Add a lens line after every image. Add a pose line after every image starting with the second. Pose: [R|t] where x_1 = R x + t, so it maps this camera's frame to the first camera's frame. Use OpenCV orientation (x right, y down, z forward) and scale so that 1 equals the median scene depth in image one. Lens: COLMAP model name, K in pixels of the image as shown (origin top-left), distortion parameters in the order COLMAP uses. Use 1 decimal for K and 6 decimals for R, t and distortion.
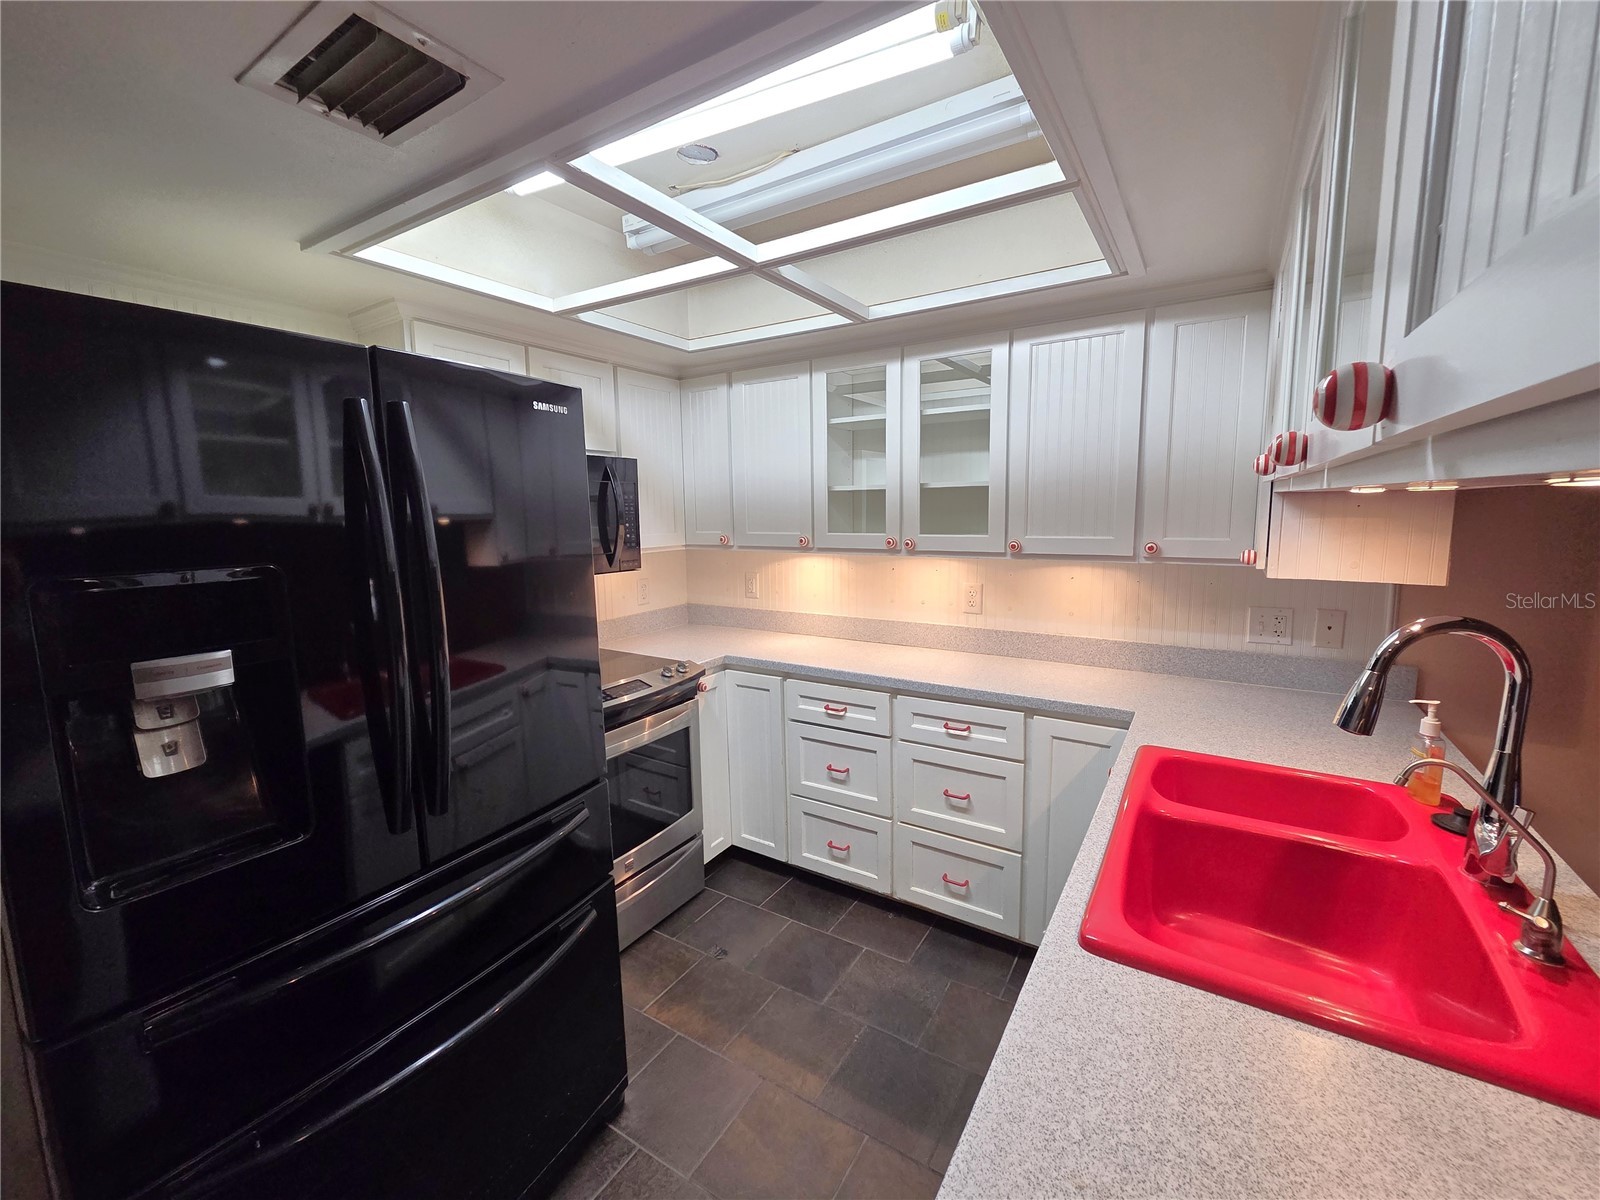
lens RADIAL K [[653.6, 0, 805.3], [0, 653.6, 595.8], [0, 0, 1]] dist [-0.000857, -0.000130]
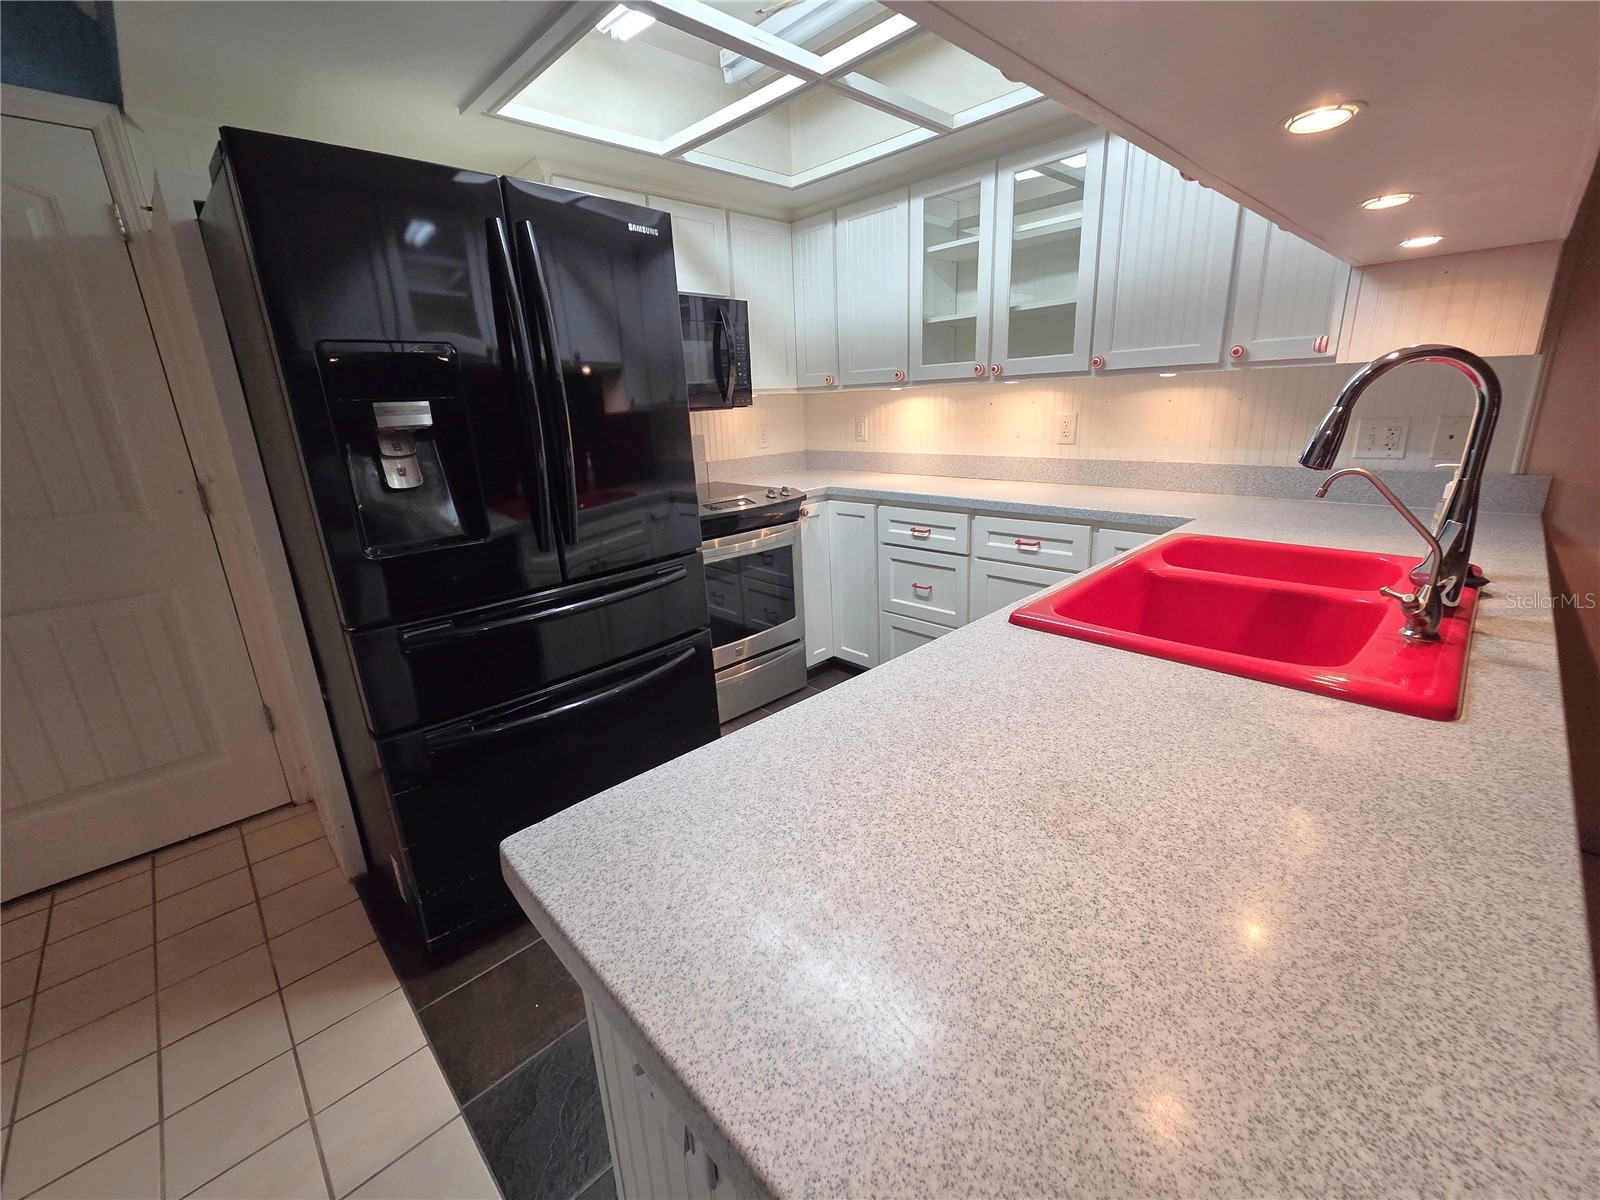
lens RADIAL K [[653.6, 0, 805.3], [0, 653.6, 595.8], [0, 0, 1]] dist [-0.000857, -0.000130]
pose [[0.970794, 0.043847, -0.235875, 0.123202], [-0.004775, 0.986494, 0.163729, 0.103445], [0.239868, -0.157820, 0.957891, -0.110280]]
